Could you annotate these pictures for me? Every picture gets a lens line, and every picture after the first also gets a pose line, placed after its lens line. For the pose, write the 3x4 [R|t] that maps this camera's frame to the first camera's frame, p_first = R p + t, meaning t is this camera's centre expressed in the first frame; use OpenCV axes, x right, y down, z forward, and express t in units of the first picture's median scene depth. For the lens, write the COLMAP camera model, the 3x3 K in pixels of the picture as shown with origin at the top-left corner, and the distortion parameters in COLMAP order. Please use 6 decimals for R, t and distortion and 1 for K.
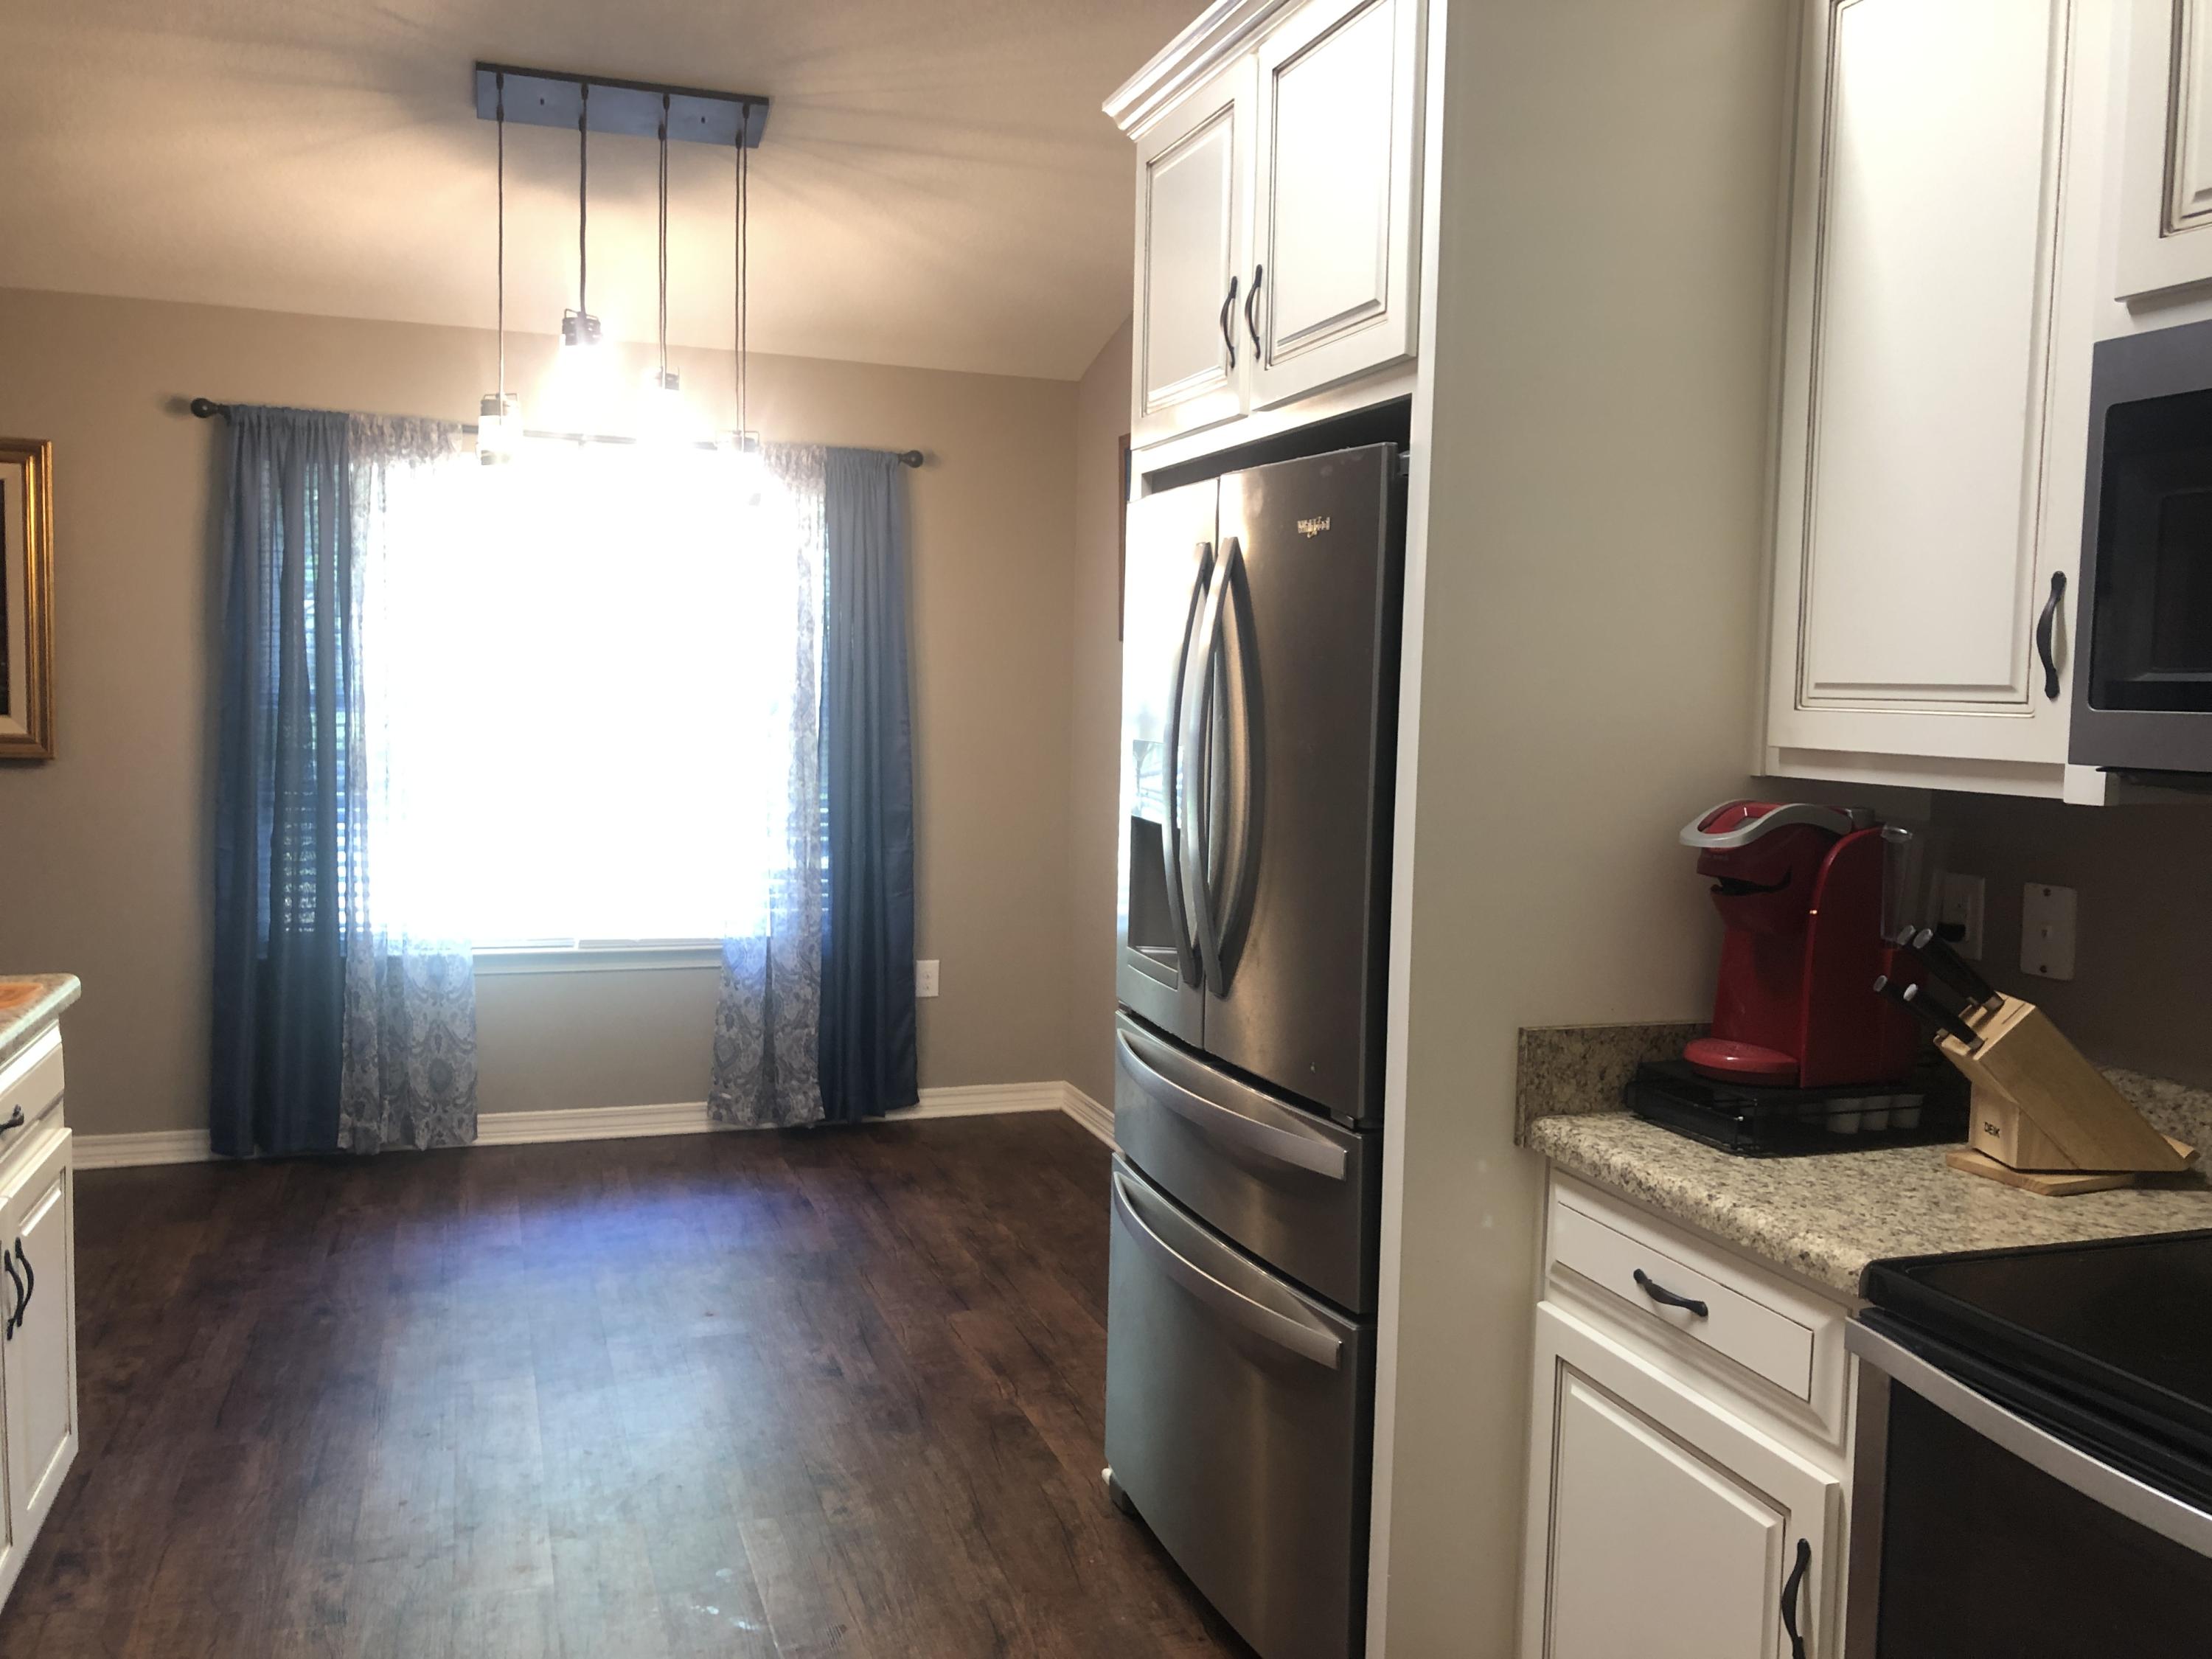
lens RADIAL K [[1804.1, 0, 1103.6], [0, 1804.1, 822.5], [0, 0, 1]] dist [0.007308, -0.008291]
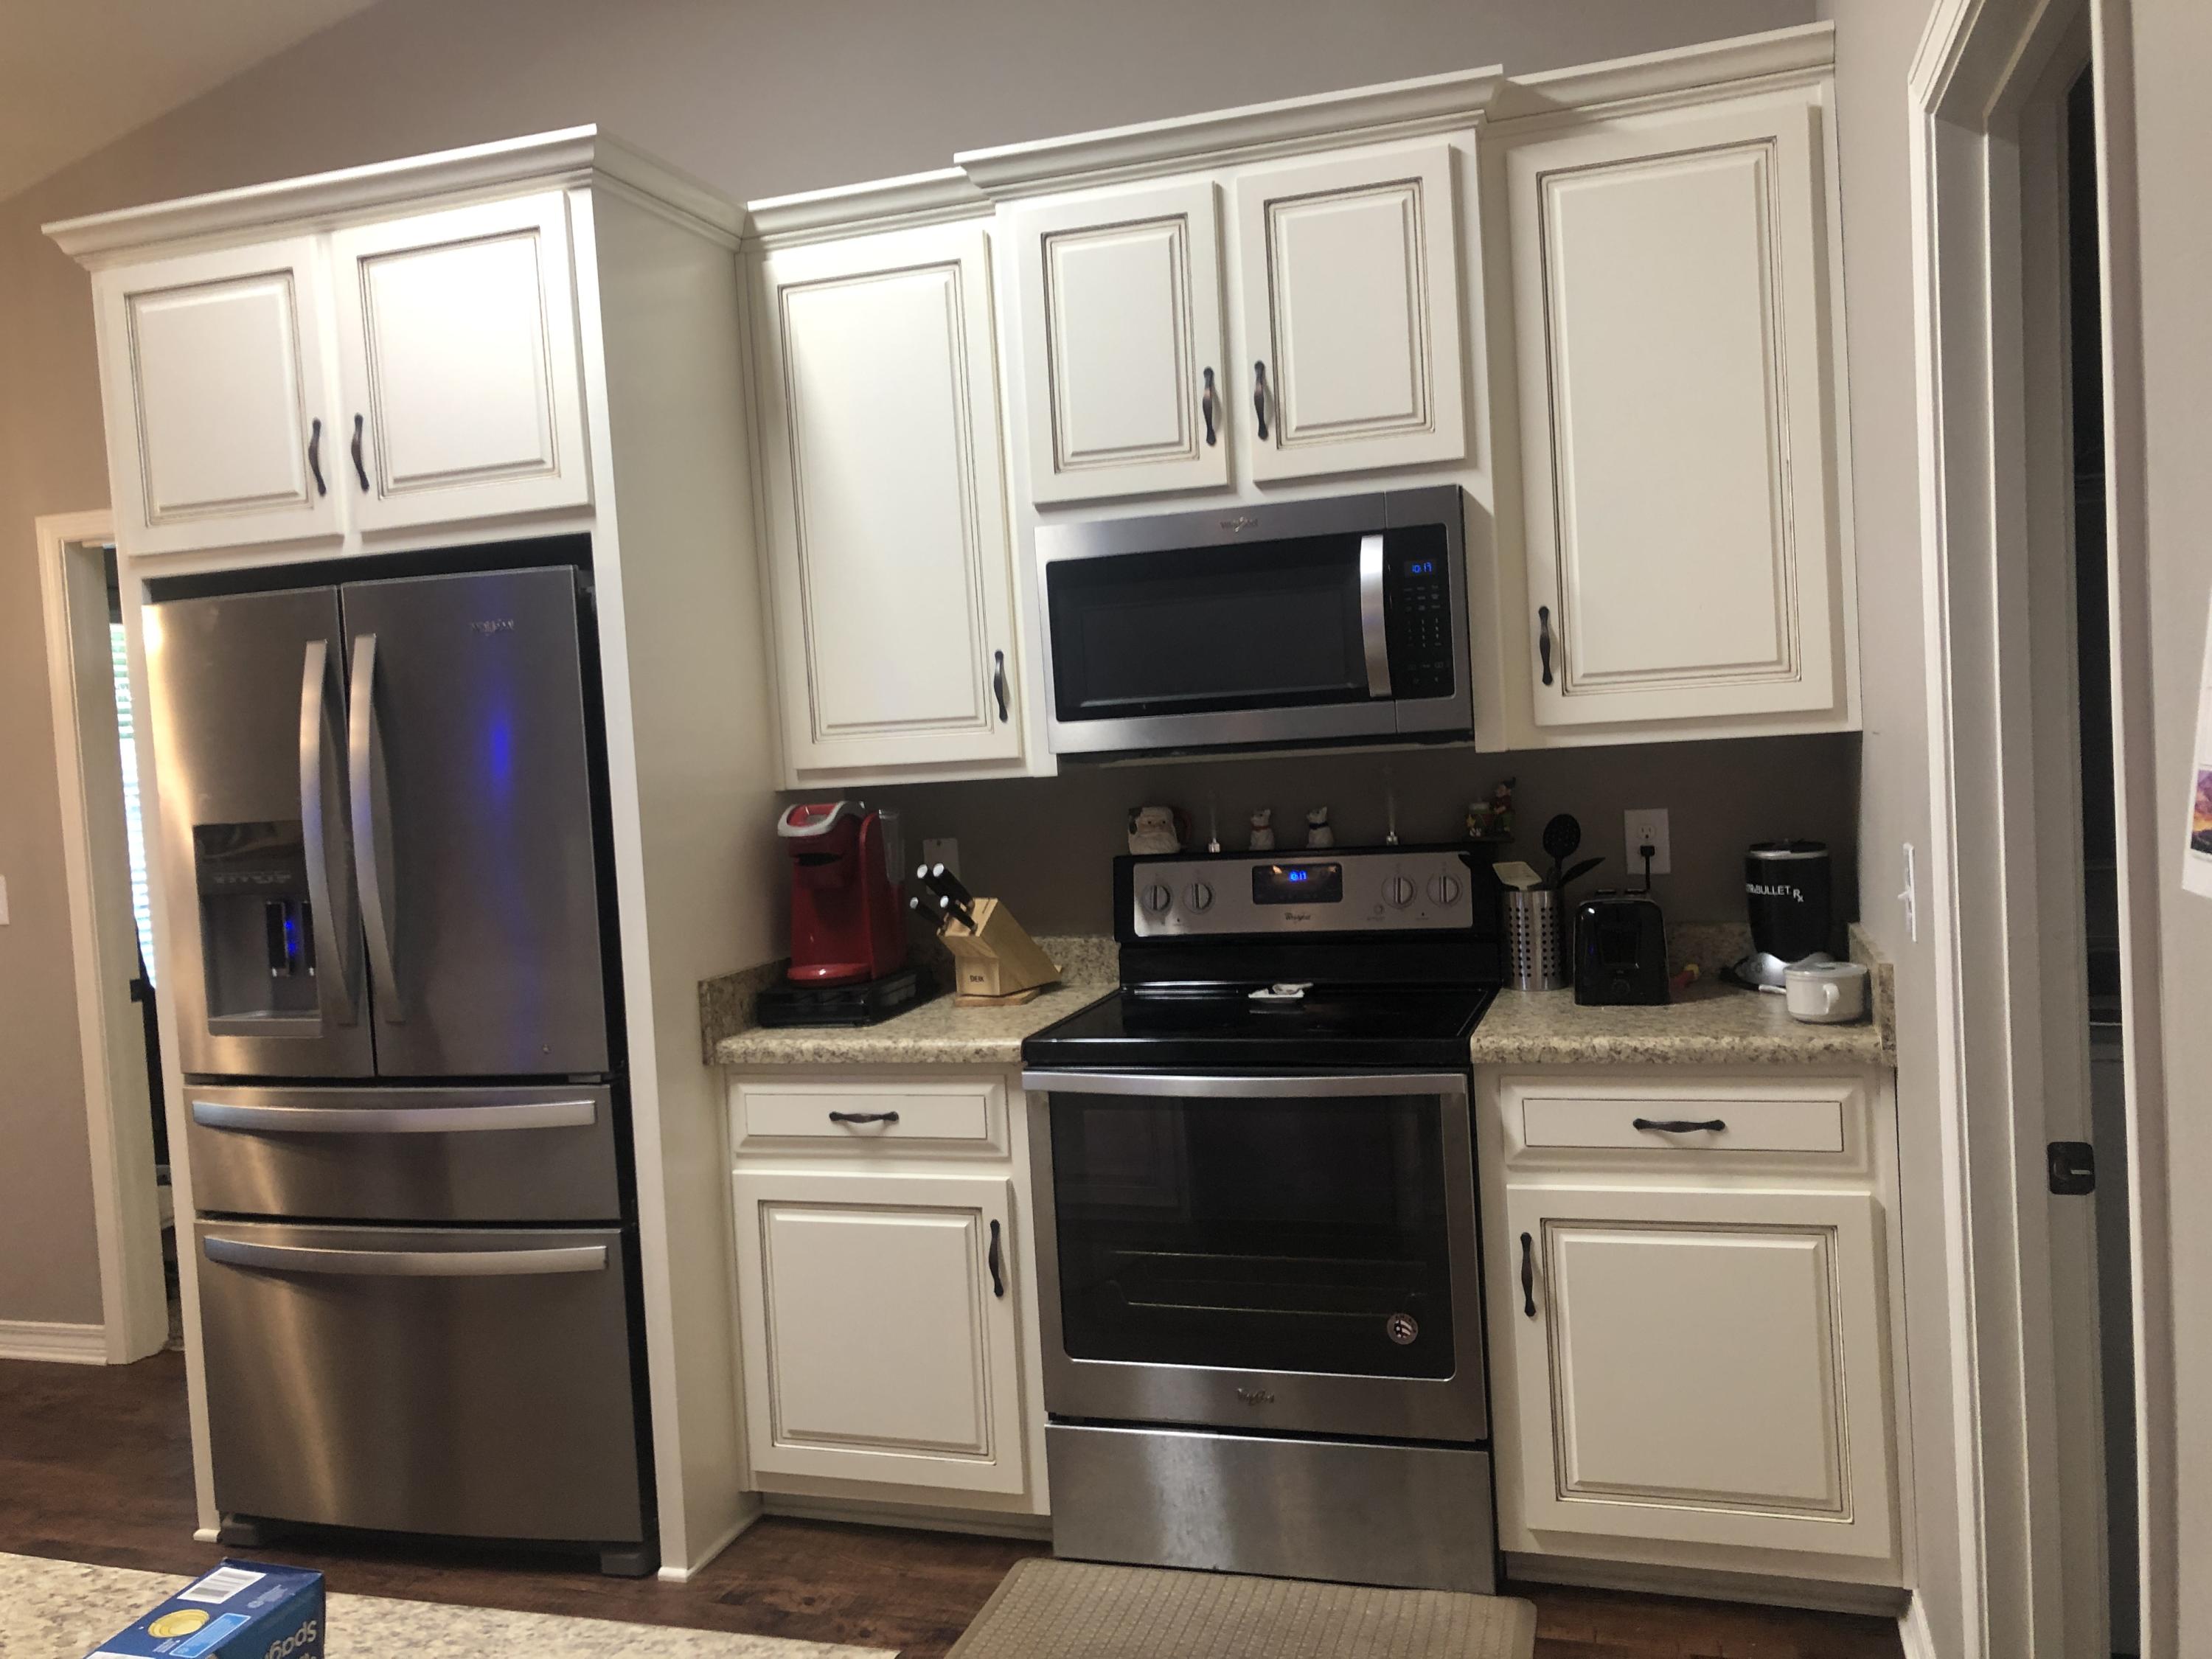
lens RADIAL K [[1804.1, 0, 1105.3], [0, 1804.1, 824.6], [0, 0, 1]] dist [0.007308, -0.008291]
pose [[0.581331, -0.102924, 0.807131, -0.733558], [0.137006, 0.990186, 0.027589, -0.002369], [-0.802050, 0.094544, 0.589727, -0.098156]]
